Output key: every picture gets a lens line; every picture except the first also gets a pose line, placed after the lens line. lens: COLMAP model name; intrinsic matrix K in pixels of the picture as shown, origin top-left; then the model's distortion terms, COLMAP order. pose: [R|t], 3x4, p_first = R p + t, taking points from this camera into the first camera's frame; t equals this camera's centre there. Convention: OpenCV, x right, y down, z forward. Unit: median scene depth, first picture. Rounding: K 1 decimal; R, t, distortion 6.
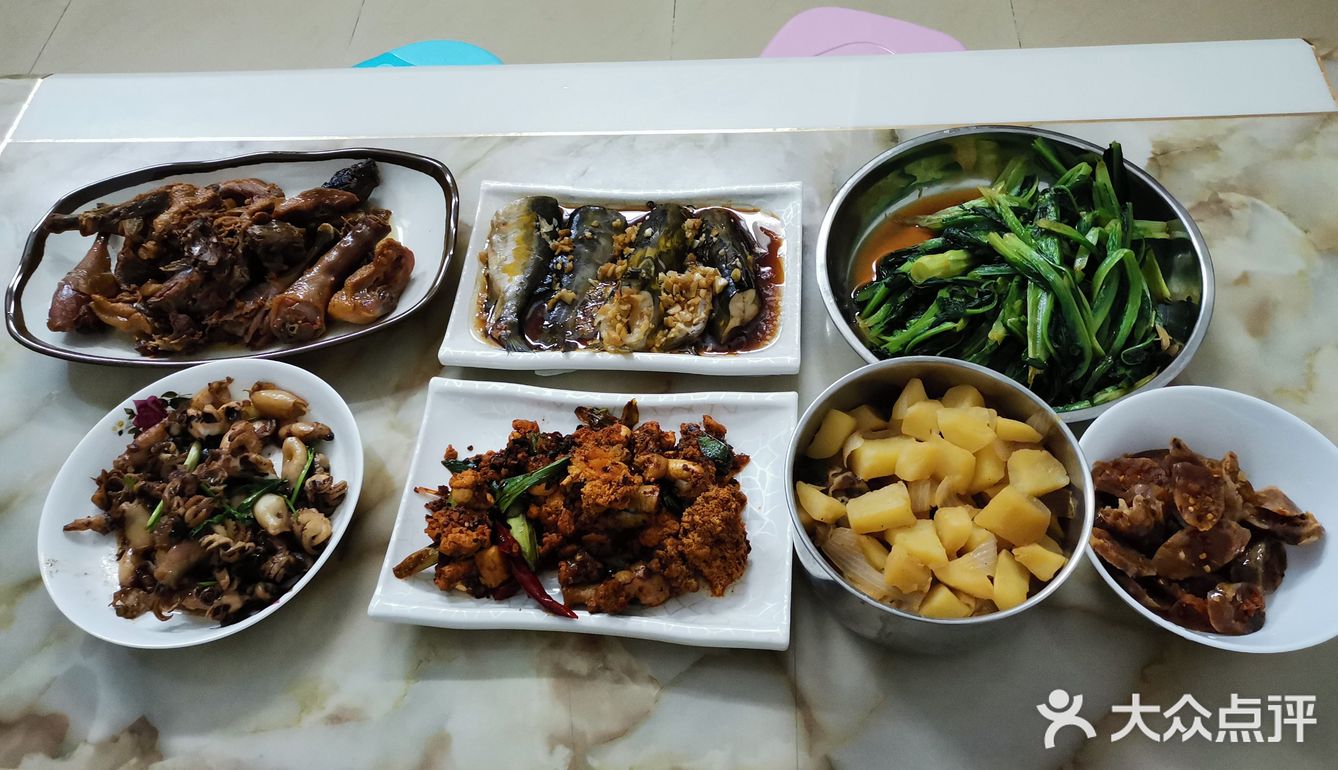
lens RADIAL K [[965.2, 0, 669.0], [0, 965.2, 385.0], [0, 0, 1]] dist [0.003005, 0.000916]
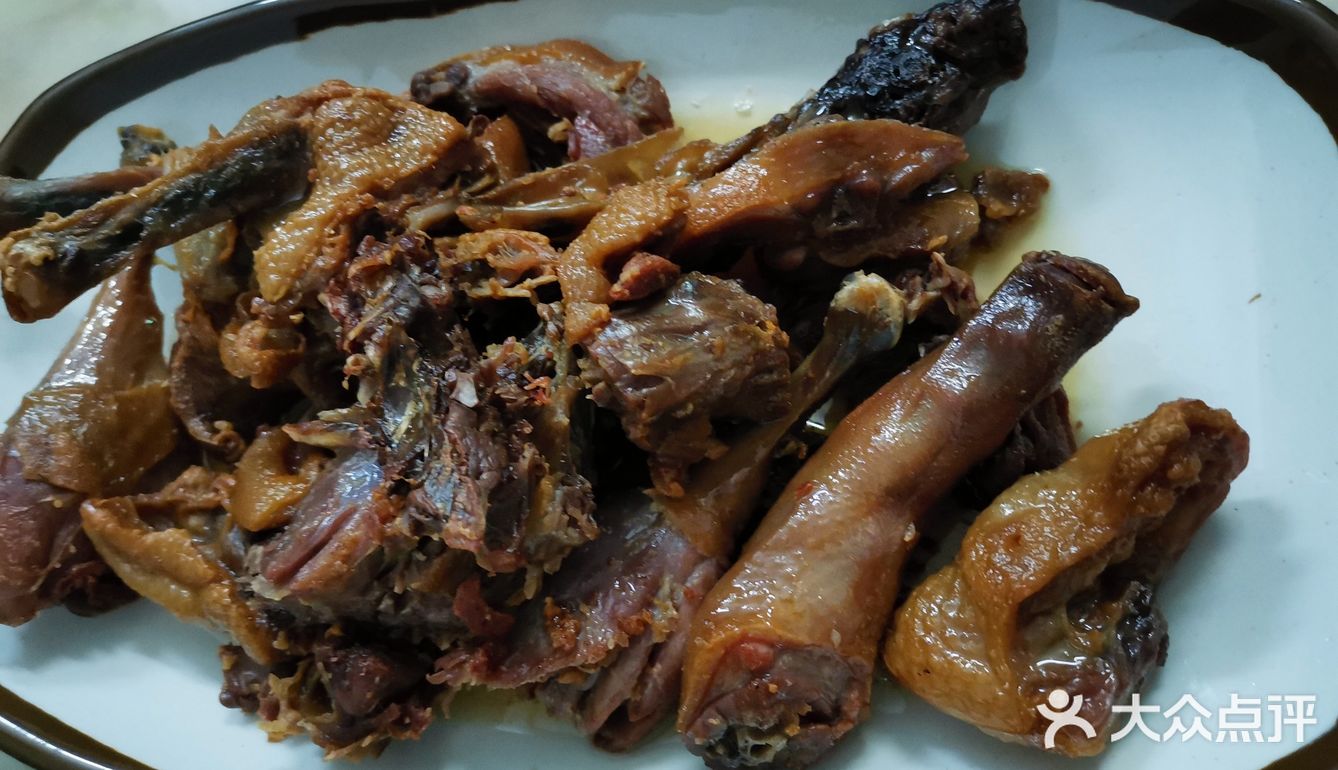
lens RADIAL K [[965.2, 0, 669.0], [0, 965.2, 385.0], [0, 0, 1]] dist [0.003005, 0.000916]
pose [[0.975182, 0.090953, -0.201861, -0.367730], [-0.035509, 0.964173, 0.262887, -0.213816], [0.218540, -0.249194, 0.943474, 0.773581]]
